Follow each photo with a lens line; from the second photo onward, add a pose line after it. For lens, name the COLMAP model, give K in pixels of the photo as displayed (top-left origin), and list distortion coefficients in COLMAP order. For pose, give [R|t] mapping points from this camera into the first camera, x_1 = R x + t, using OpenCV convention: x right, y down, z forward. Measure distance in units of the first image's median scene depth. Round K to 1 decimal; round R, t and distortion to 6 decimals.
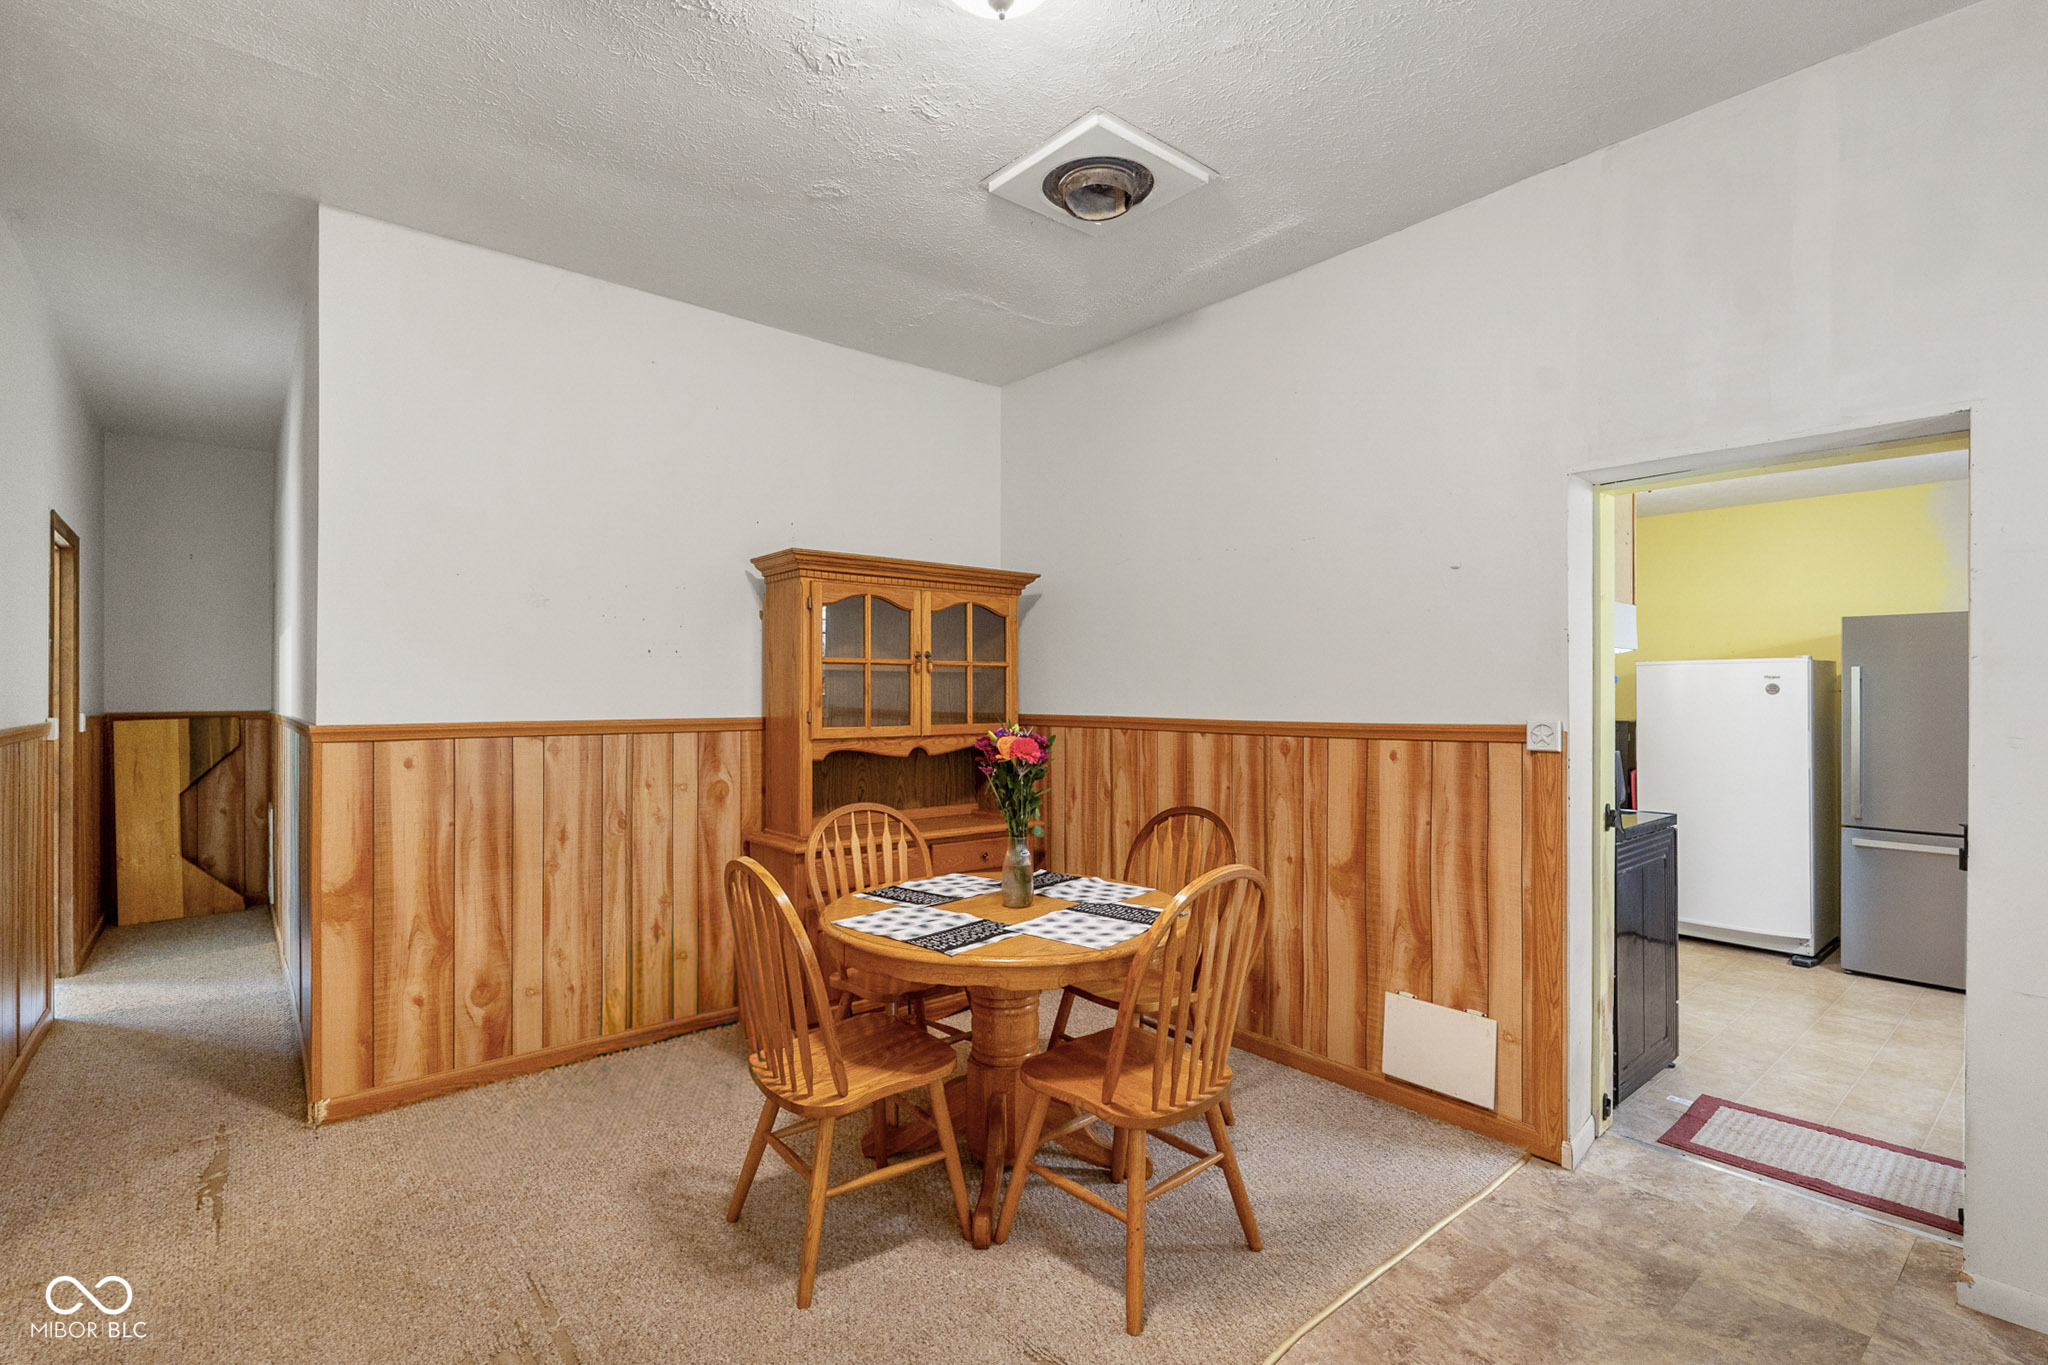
lens RADIAL K [[927.5, 0, 1020.2], [0, 927.5, 688.6], [0, 0, 1]] dist [-0.003114, 0.000754]
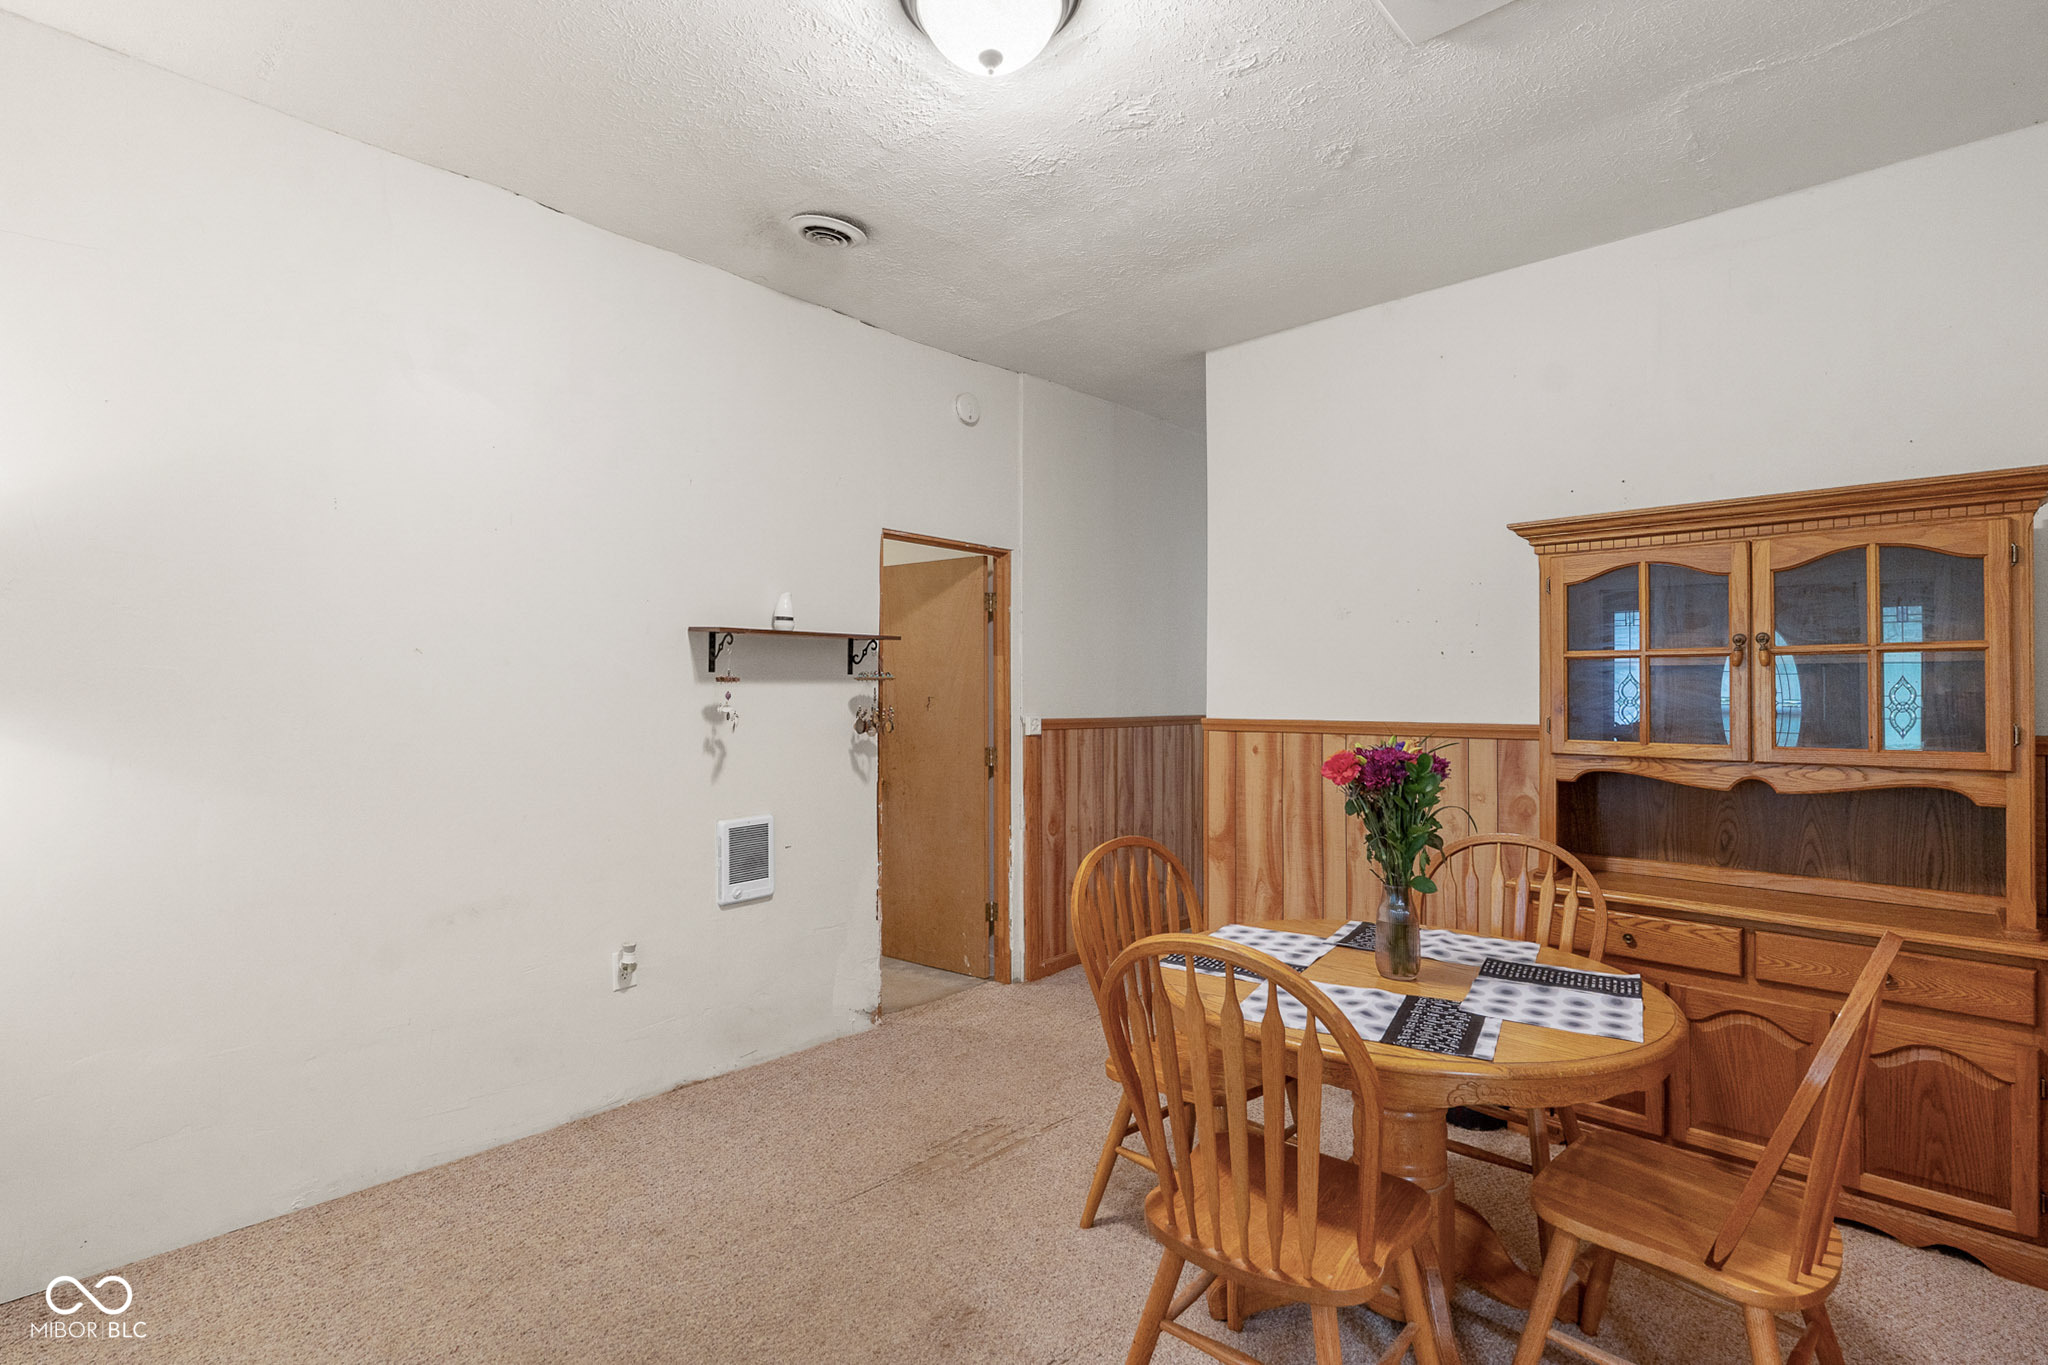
lens RADIAL K [[927.5, 0, 1012.8], [0, 927.5, 684.6], [0, 0, 1]] dist [-0.003114, 0.000754]
pose [[0.134570, -0.013737, -0.990809, 0.486965], [-0.001988, 0.999898, -0.014133, 0.006762], [0.990902, 0.003871, 0.134529, 0.403311]]
